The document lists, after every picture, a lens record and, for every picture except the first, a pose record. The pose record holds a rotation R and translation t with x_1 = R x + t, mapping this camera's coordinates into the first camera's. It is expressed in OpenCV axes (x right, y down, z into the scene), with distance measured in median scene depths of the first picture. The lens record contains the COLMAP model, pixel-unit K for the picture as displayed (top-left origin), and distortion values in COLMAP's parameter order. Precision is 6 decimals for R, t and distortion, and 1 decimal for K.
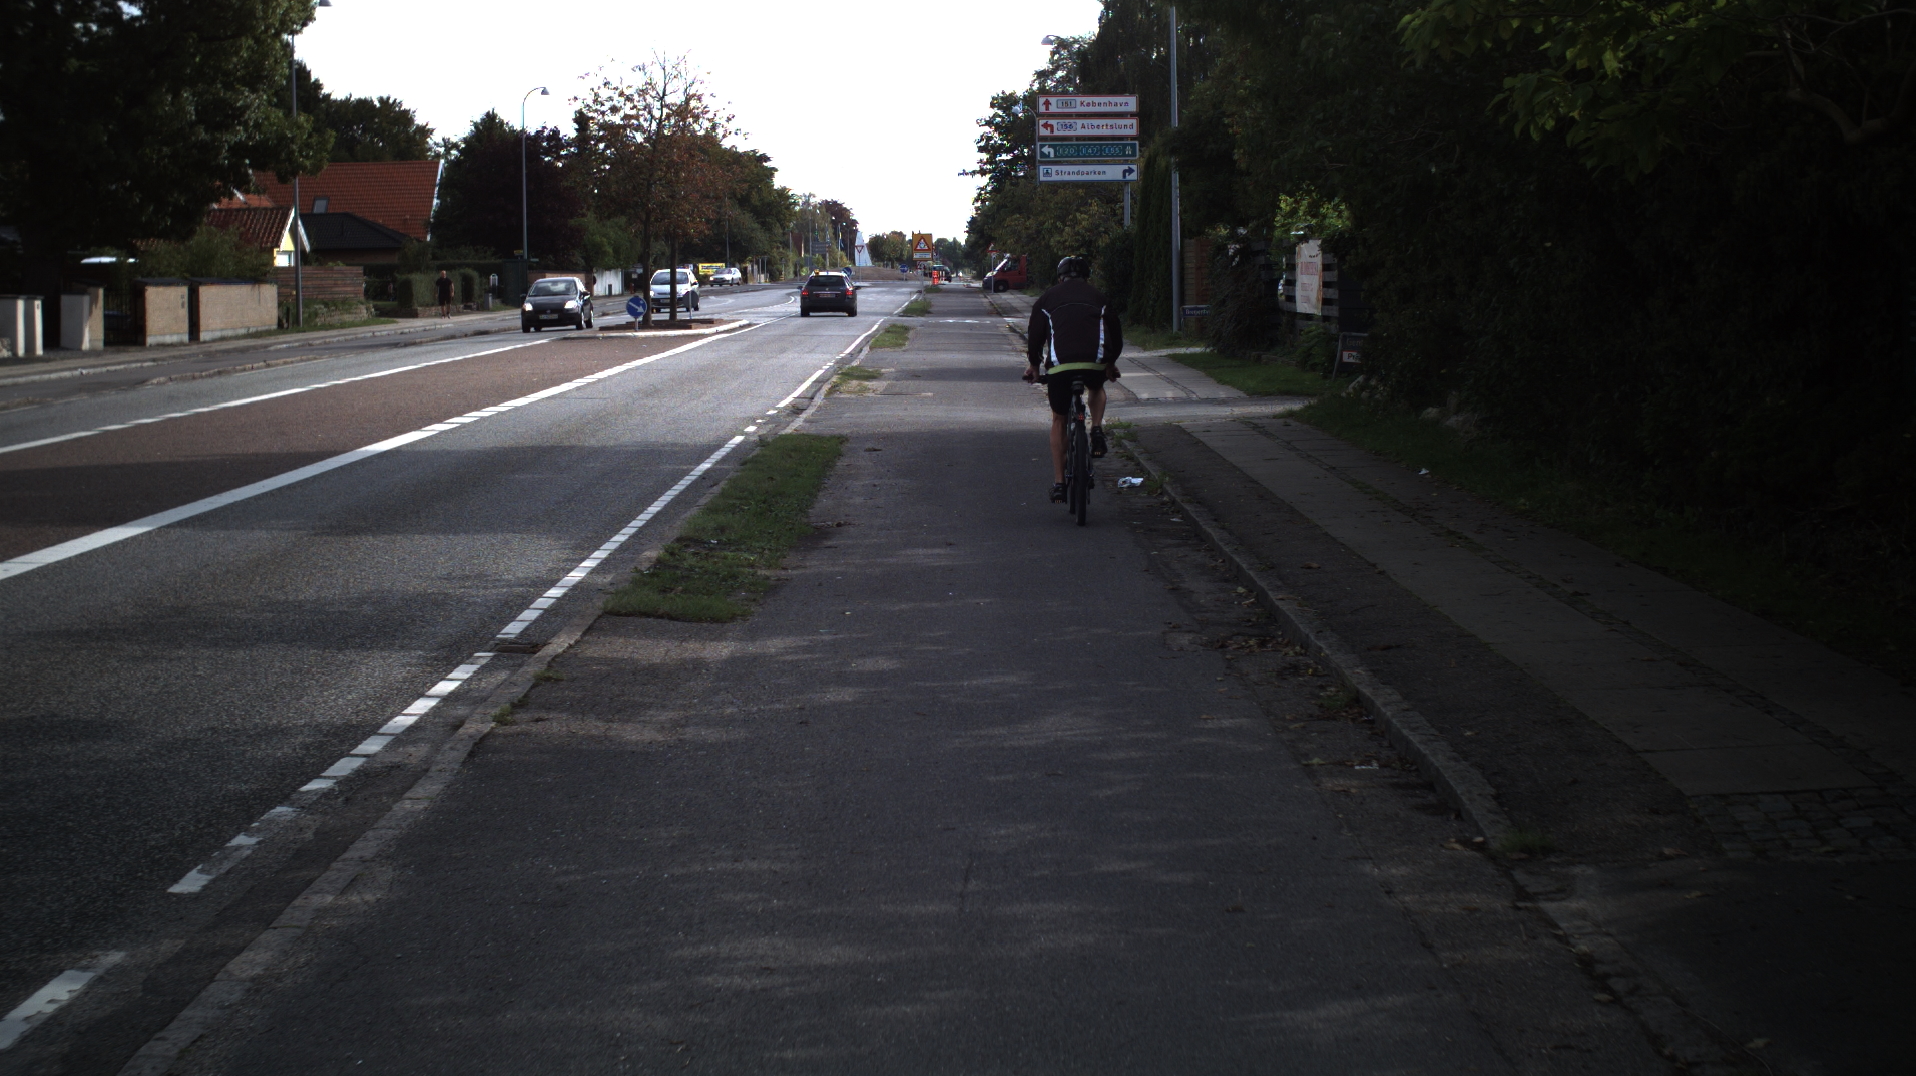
lens RADIAL K [[3477.9, 0, 958.0], [0, 3477.9, 538.0], [0, 0, 1]] dist [-0.257017, 0.141354]
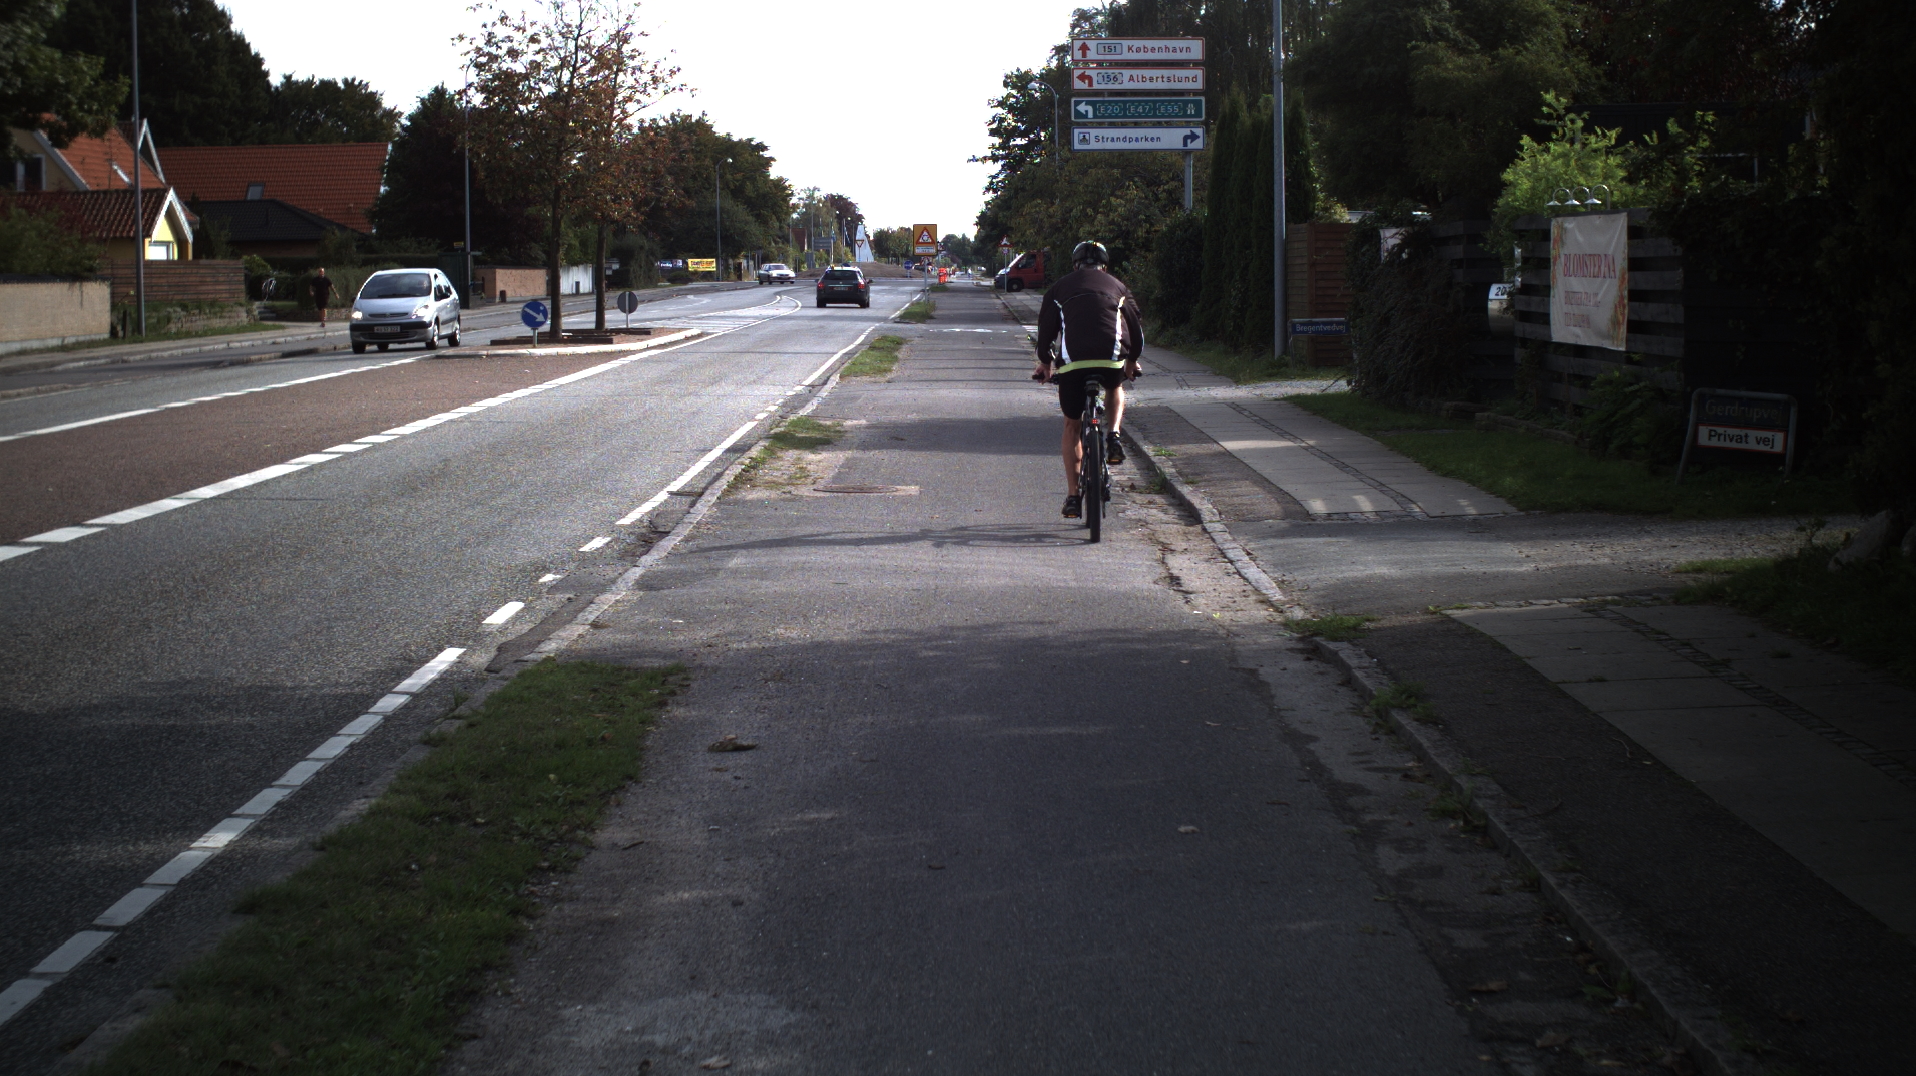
lens RADIAL K [[3477.9, 0, 958.0], [0, 3477.9, 538.0], [0, 0, 1]] dist [-0.257017, 0.141354]
pose [[0.999990, 0.003818, -0.002302, 0.000149], [-0.003816, 0.999992, 0.000878, -0.017927], [0.002305, -0.000870, 0.999997, 0.234188]]
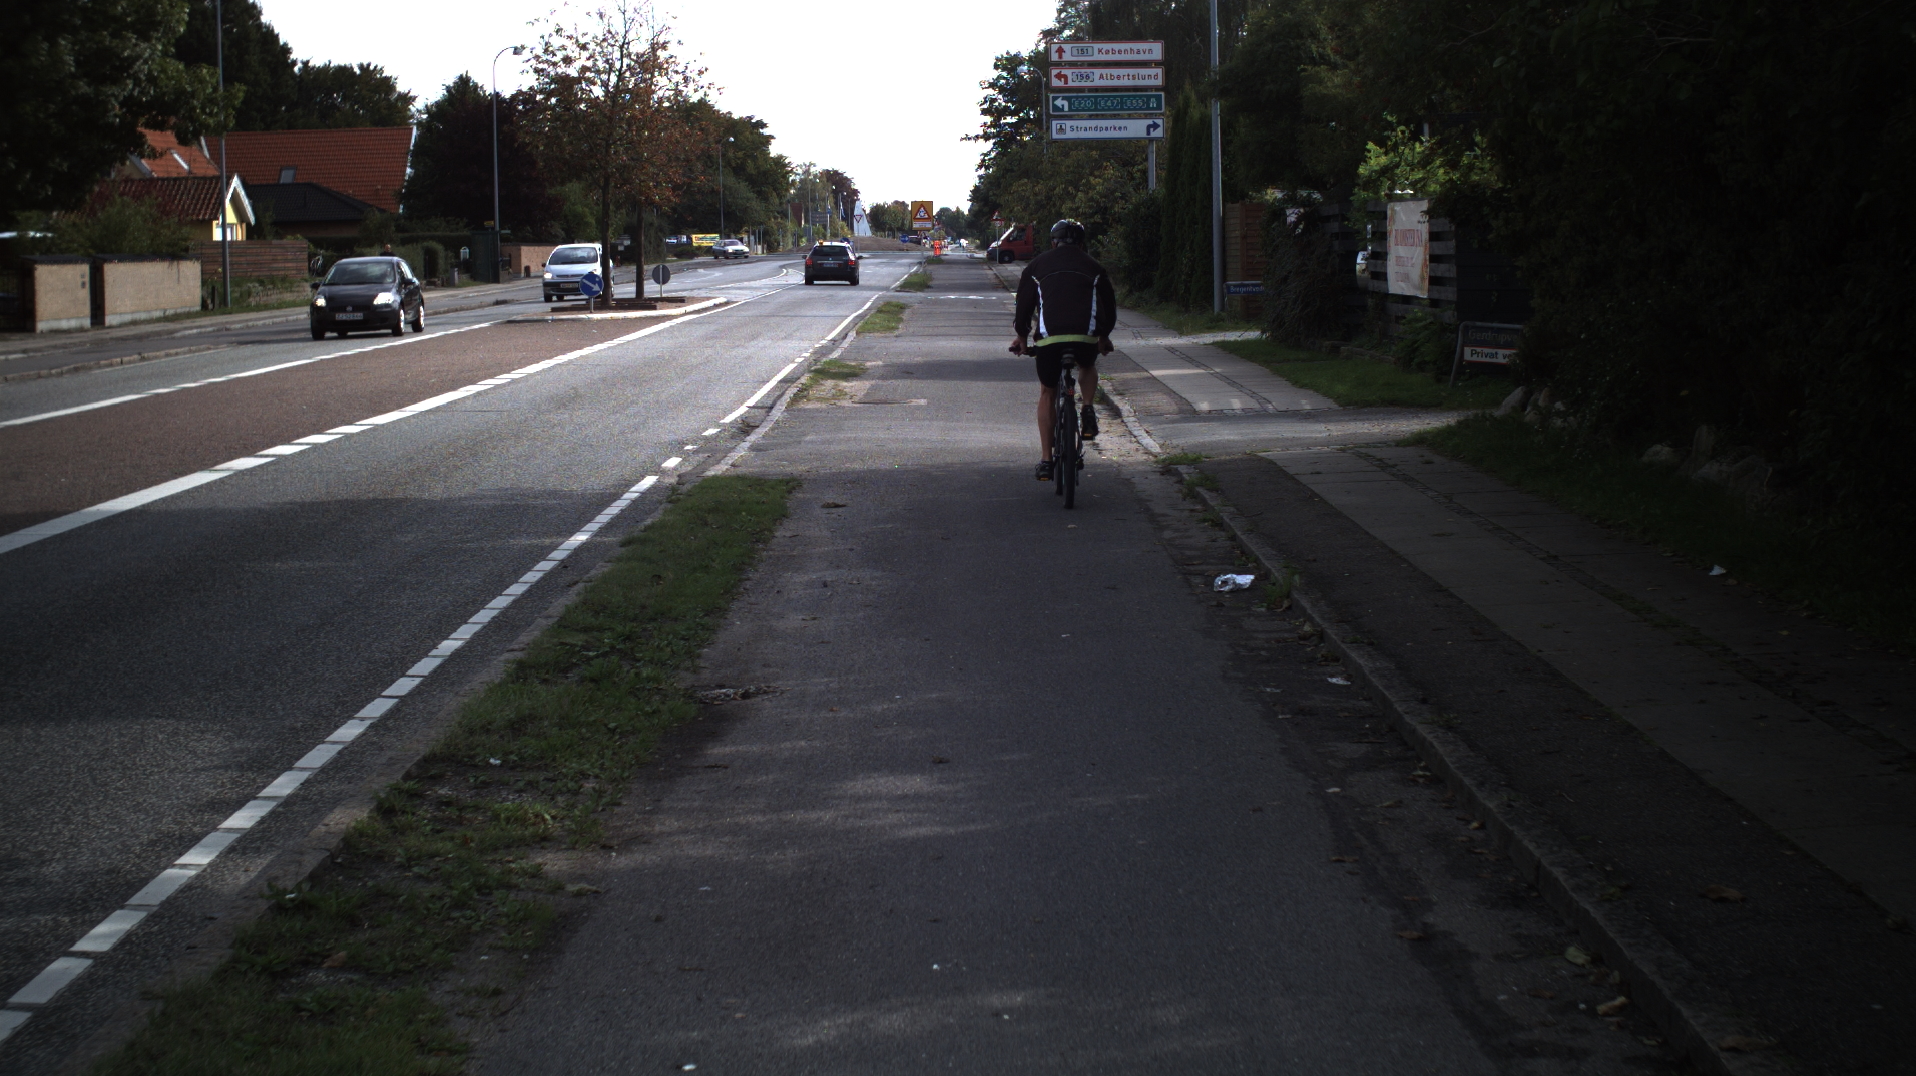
lens RADIAL K [[3477.9, 0, 958.0], [0, 3477.9, 538.0], [0, 0, 1]] dist [-0.257017, 0.141354]
pose [[0.999988, -0.004771, -0.001388, 0.000355], [0.004783, 0.999951, 0.008715, -0.009257], [0.001346, -0.008721, 0.999961, 0.117160]]
